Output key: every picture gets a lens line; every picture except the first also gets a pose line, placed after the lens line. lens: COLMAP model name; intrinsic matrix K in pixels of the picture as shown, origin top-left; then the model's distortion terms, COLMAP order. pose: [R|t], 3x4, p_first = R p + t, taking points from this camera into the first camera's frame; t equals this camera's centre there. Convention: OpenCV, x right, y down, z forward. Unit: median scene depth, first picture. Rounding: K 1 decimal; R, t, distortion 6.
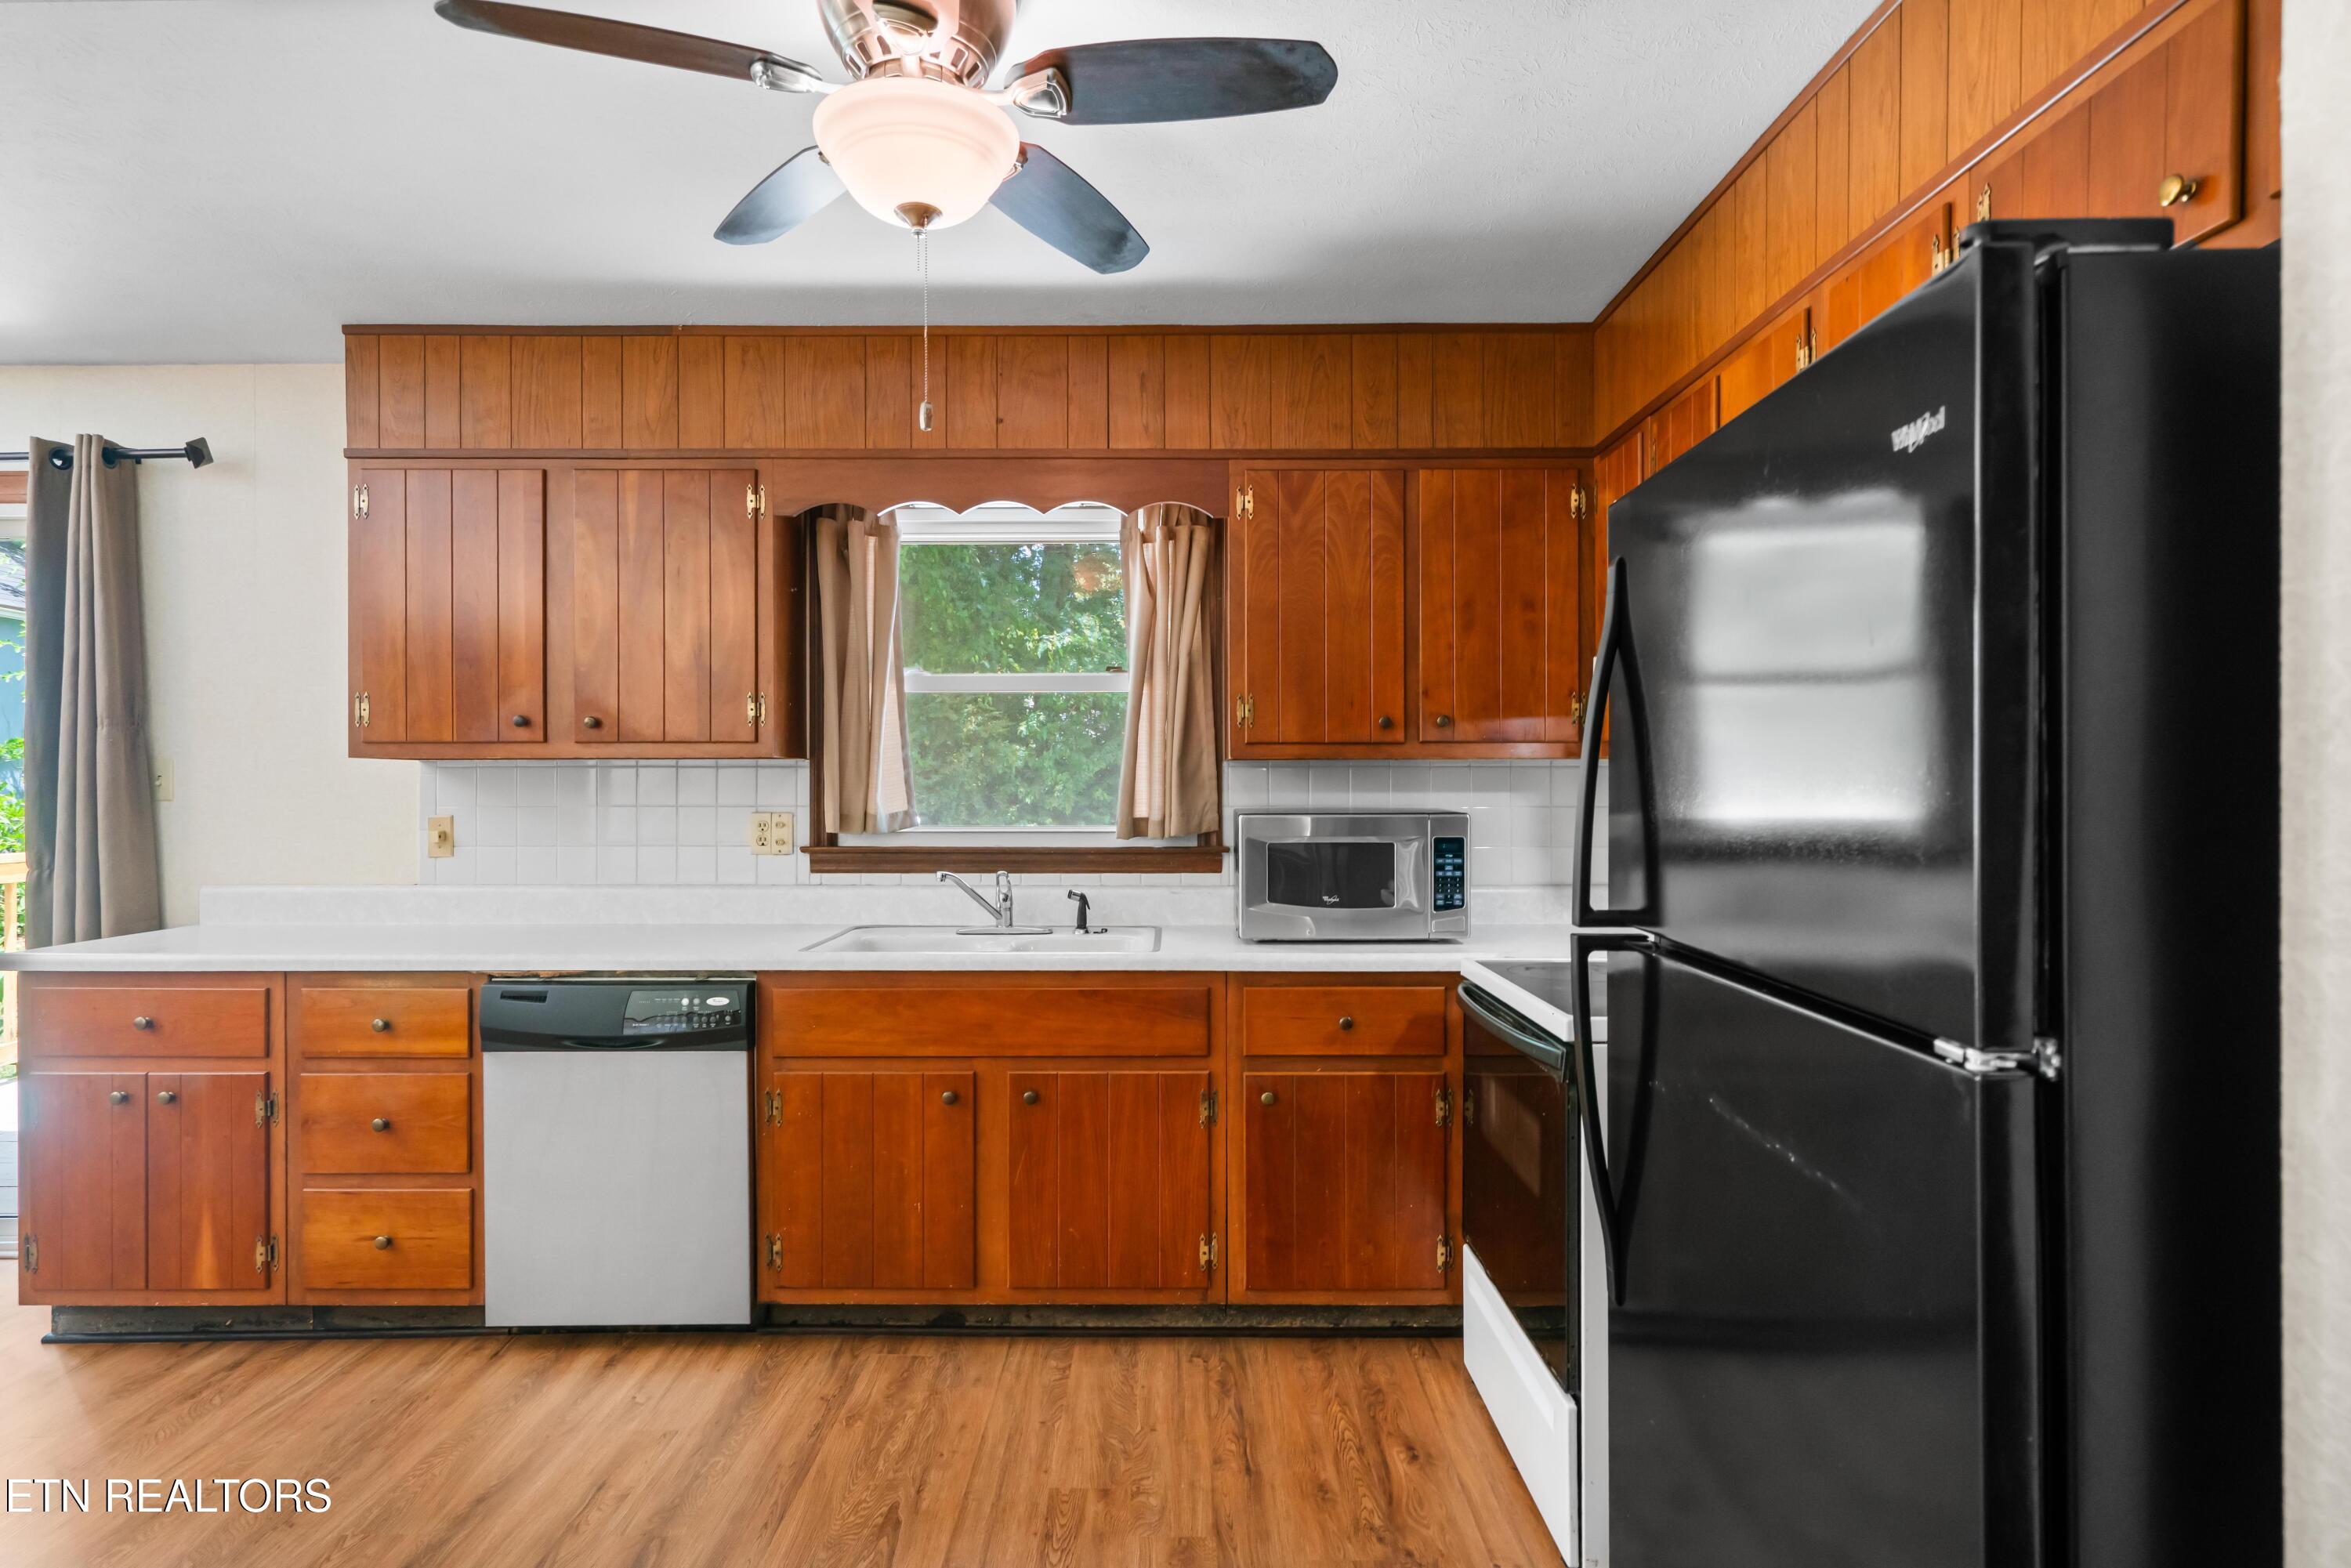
lens RADIAL K [[1283.6, 0, 1173.3], [0, 1283.6, 784.5], [0, 0, 1]] dist [-0.003860, 0.006749]
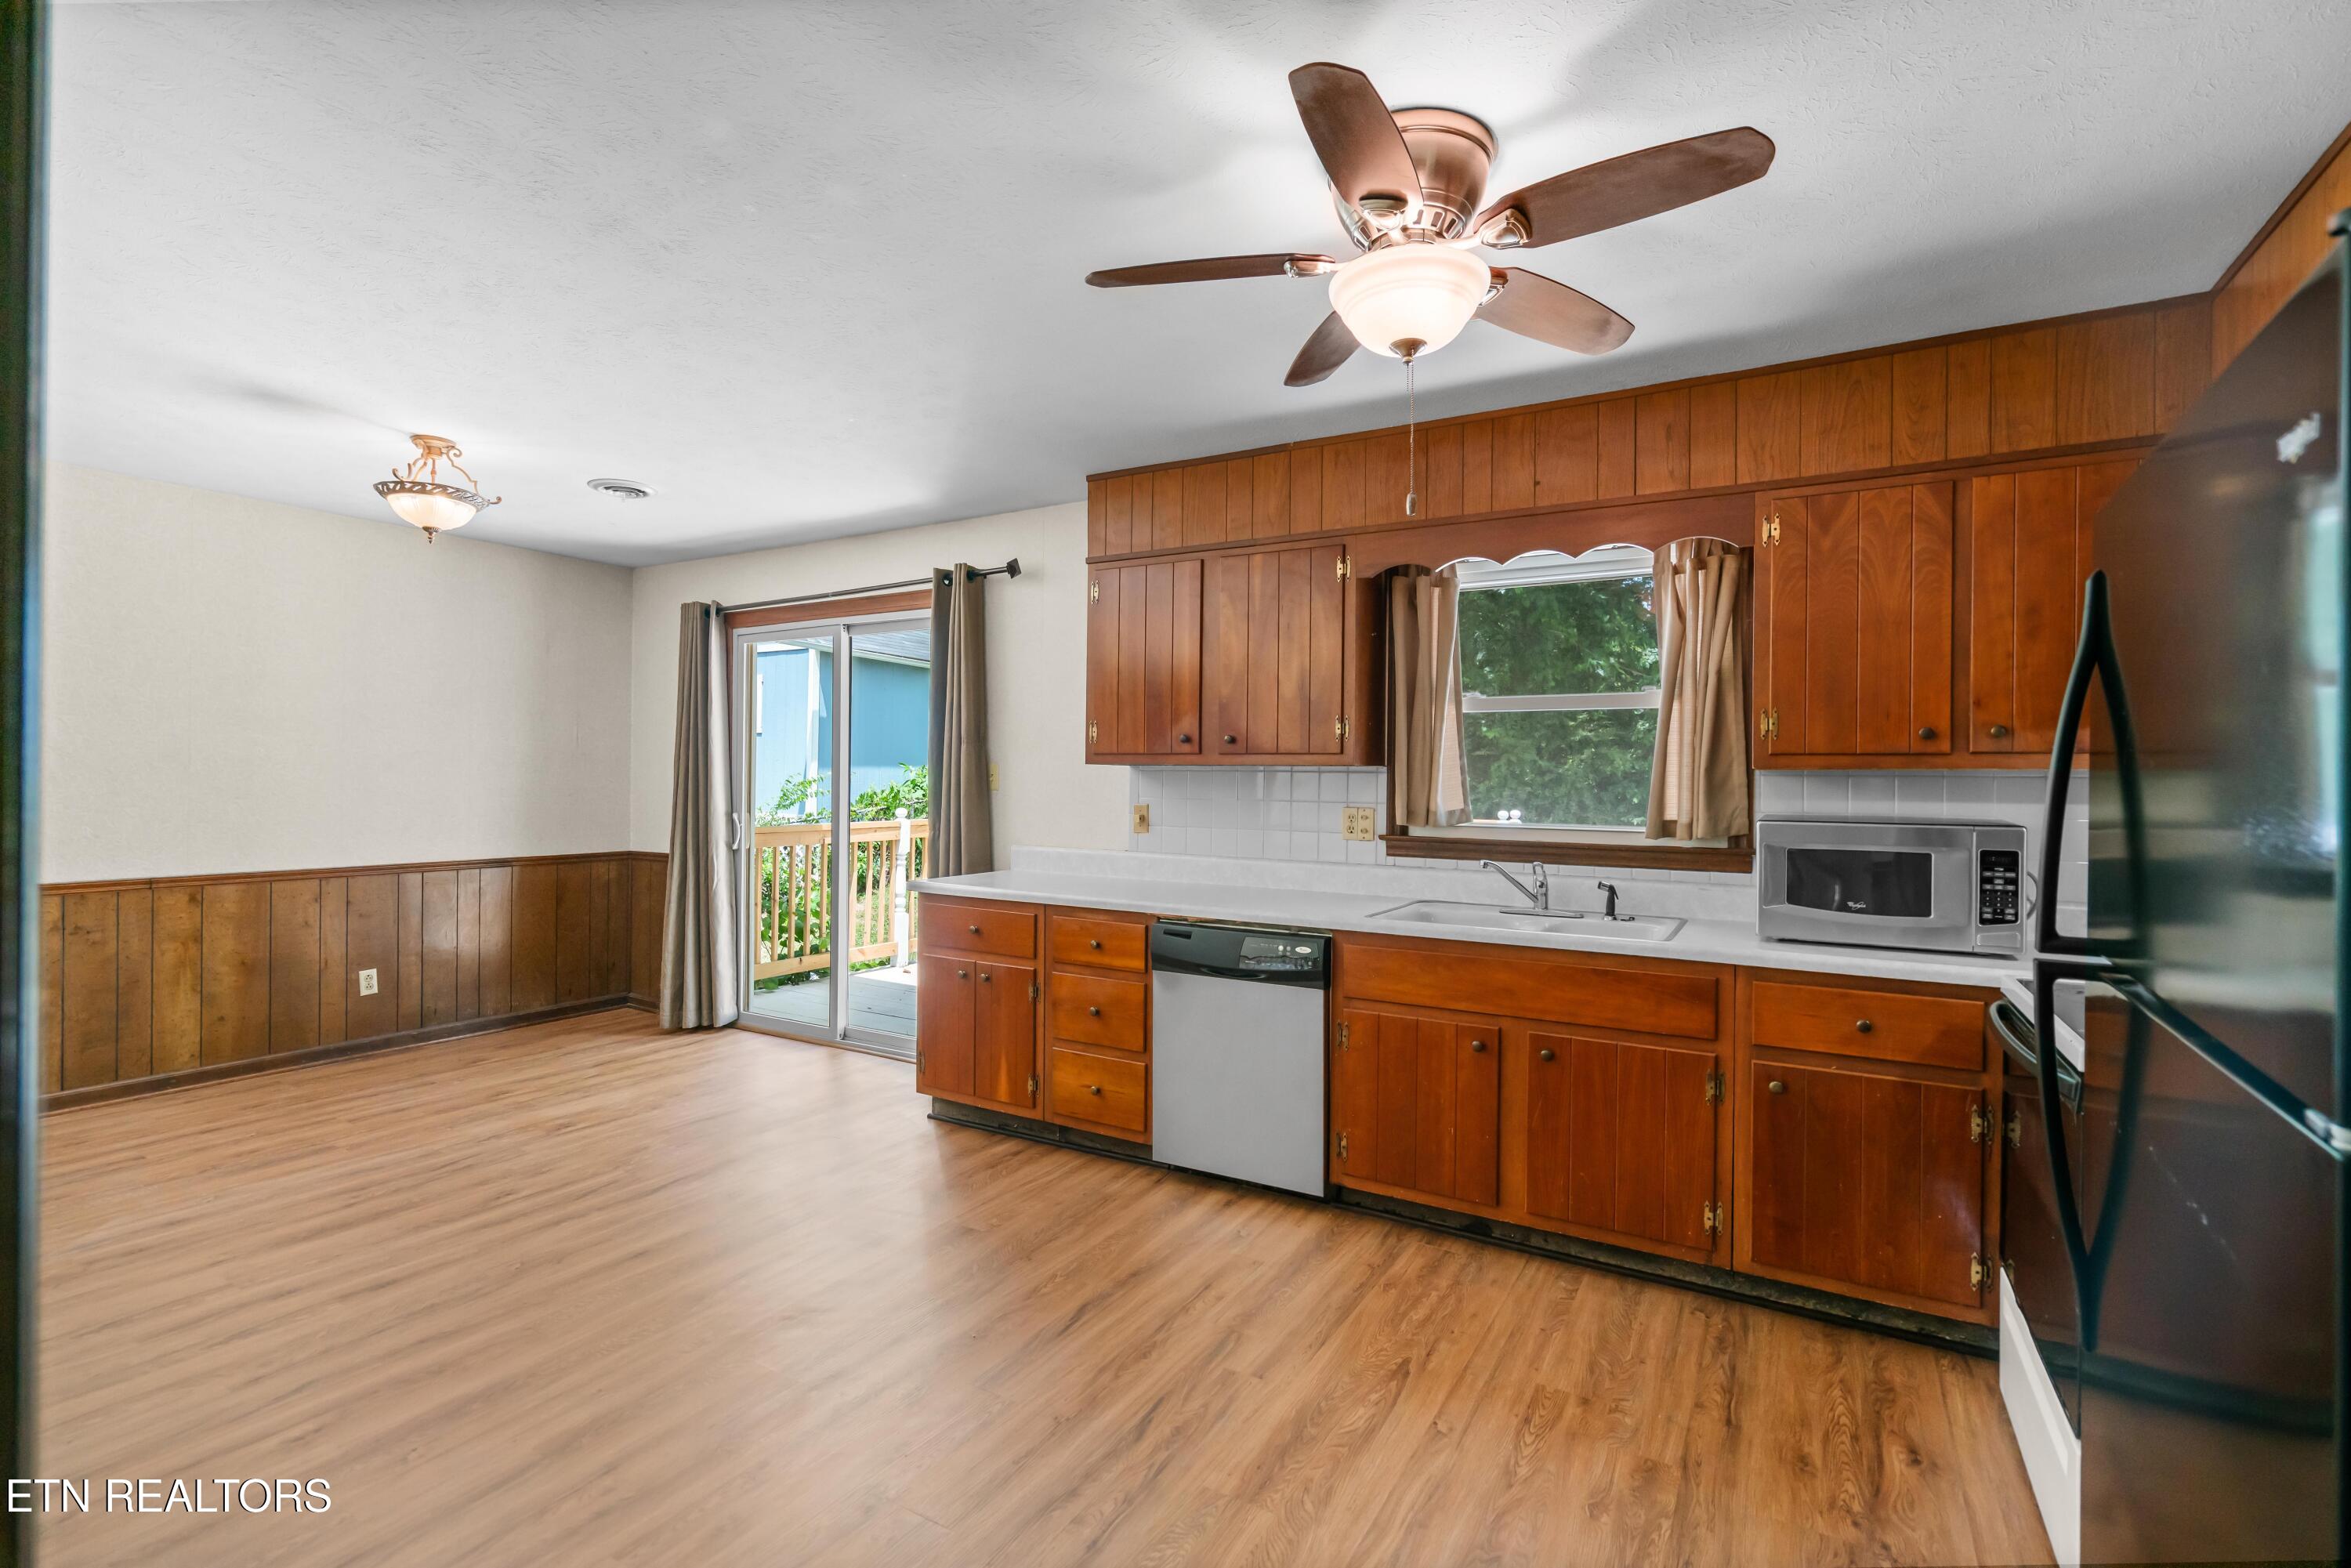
lens RADIAL K [[1064.8, 0, 1178.9], [0, 1064.8, 777.1], [0, 0, 1]] dist [-0.010774, 0.003298]
pose [[0.861657, 0.010556, -0.507381, 0.089170], [-0.012009, 0.999928, 0.000408, -0.008357], [0.507349, 0.005742, 0.861722, -0.016020]]
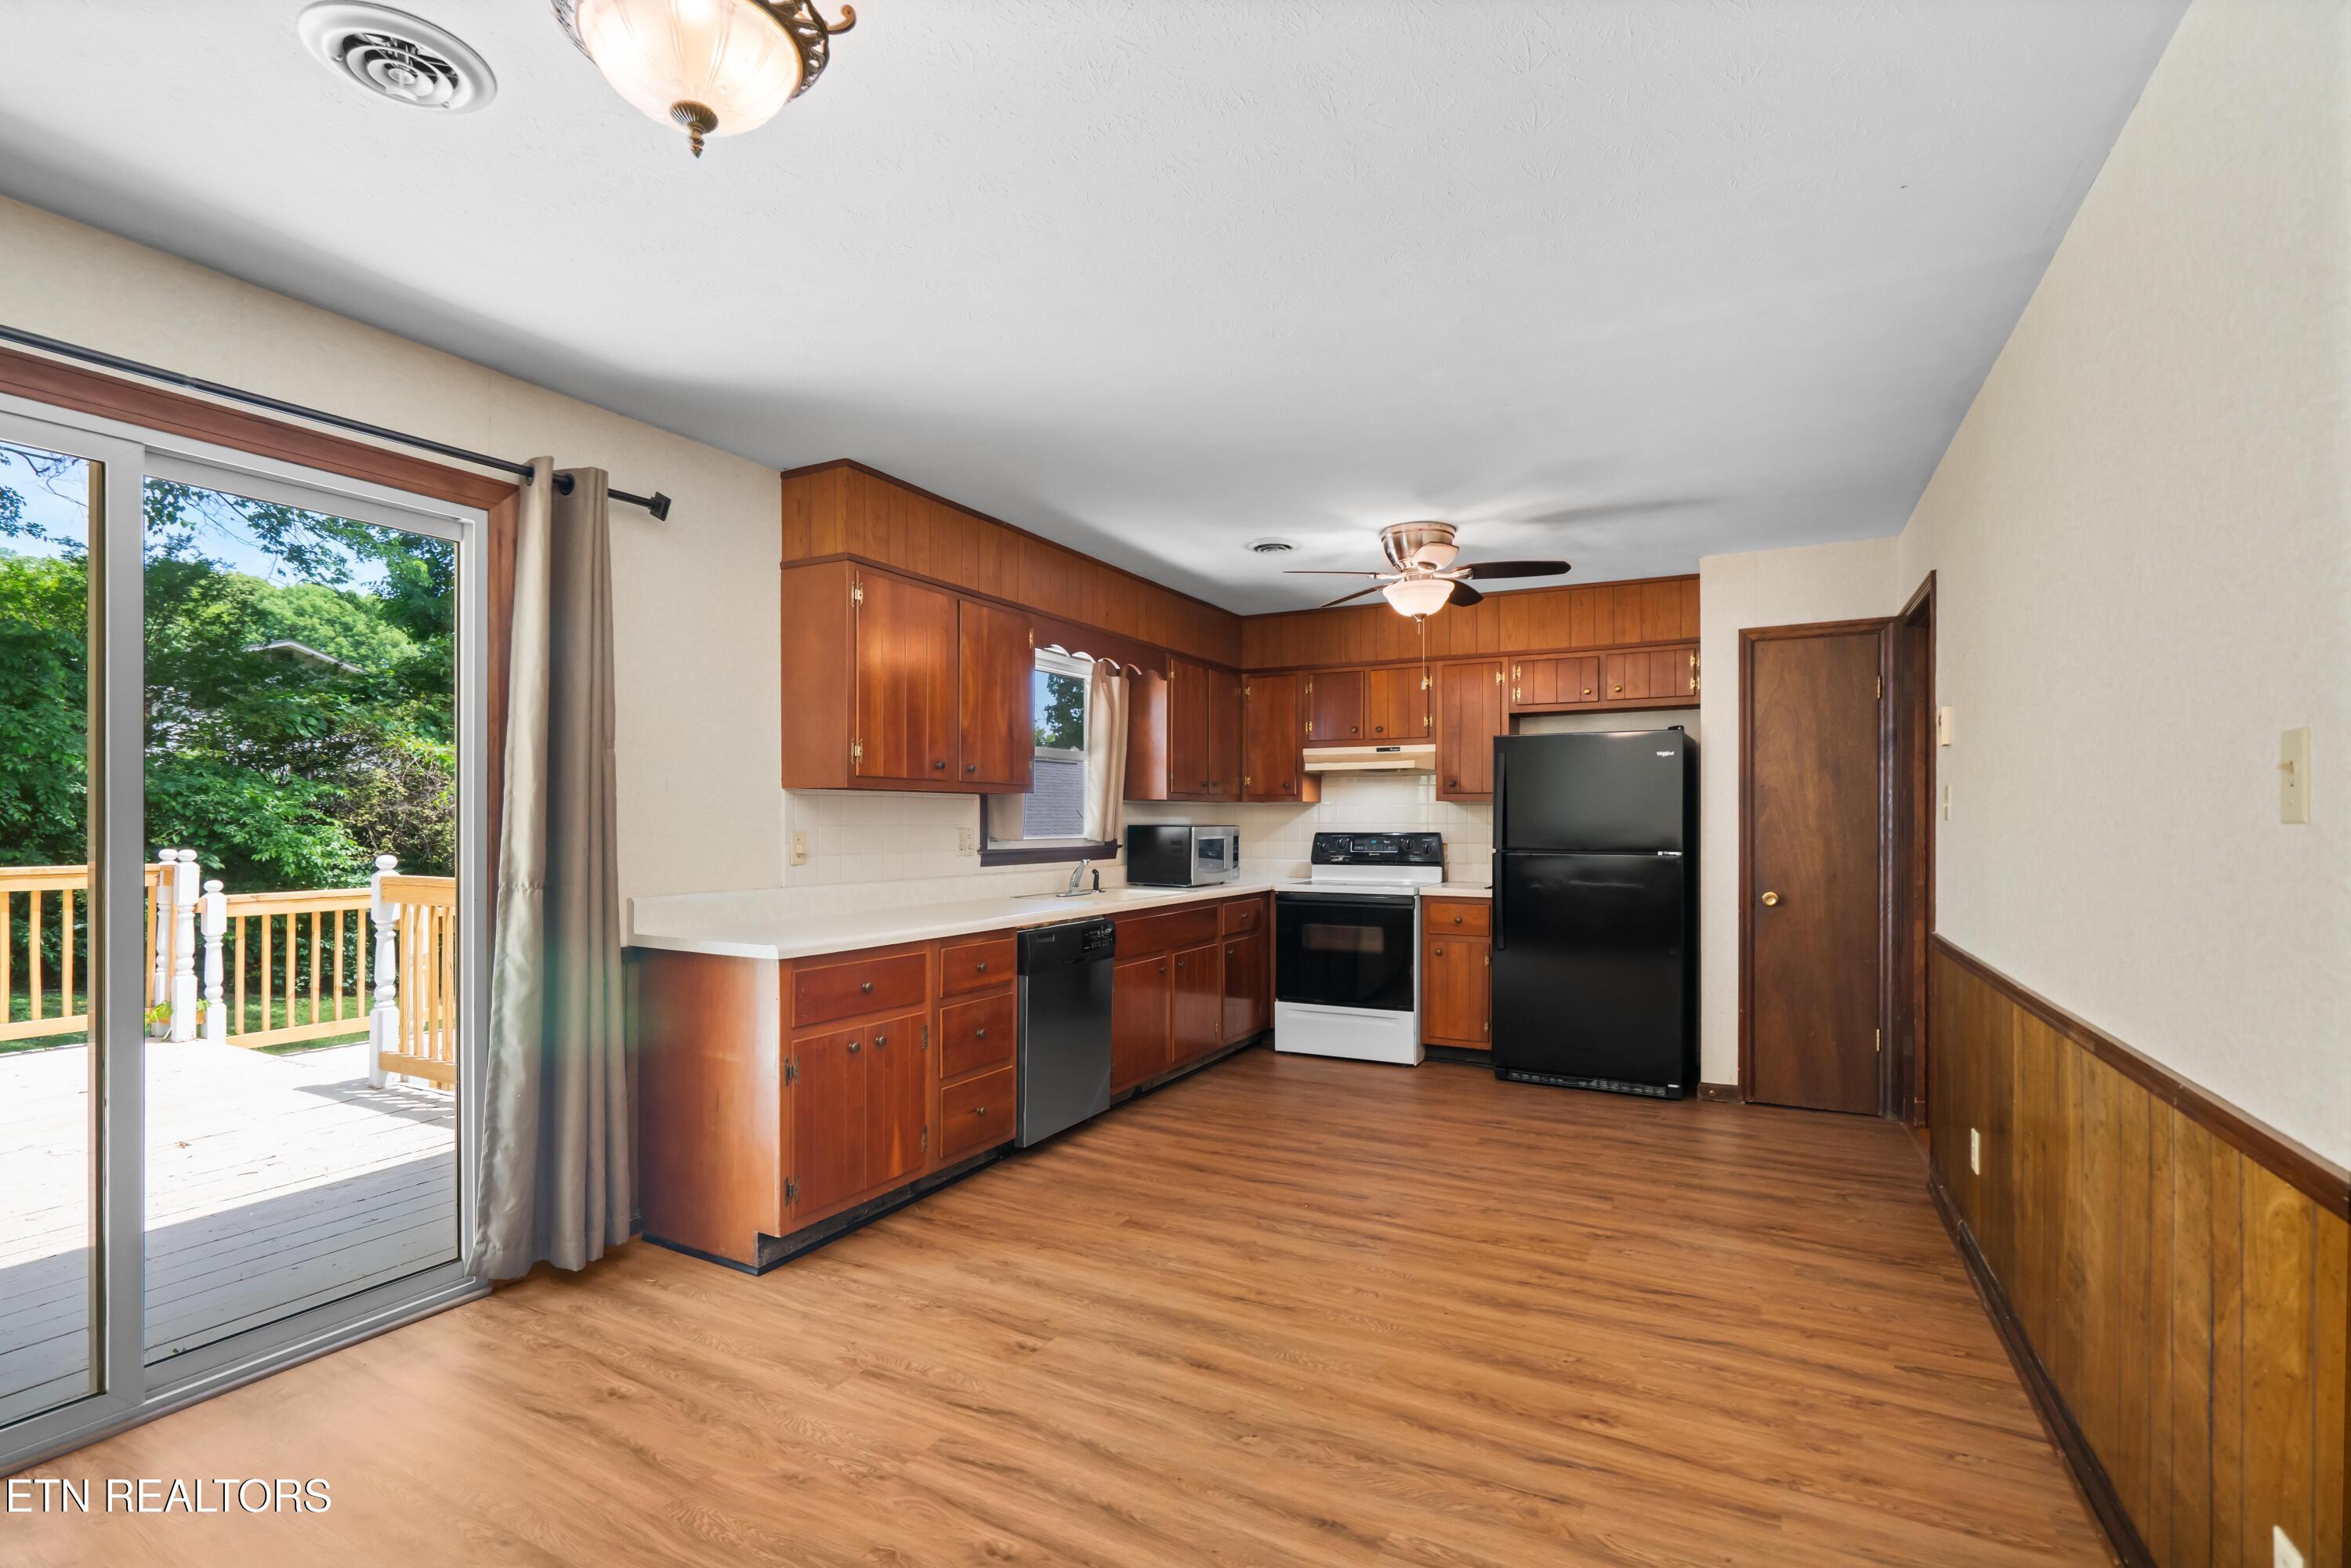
lens RADIAL K [[1064.8, 0, 1162.8], [0, 1064.8, 822.2], [0, 0, 1]] dist [-0.010774, 0.003298]
pose [[0.479649, 0.000584, 0.877460, -1.589539], [-0.001152, 0.999999, -0.000036, 0.016899], [-0.877460, -0.000994, 0.479649, 0.210297]]
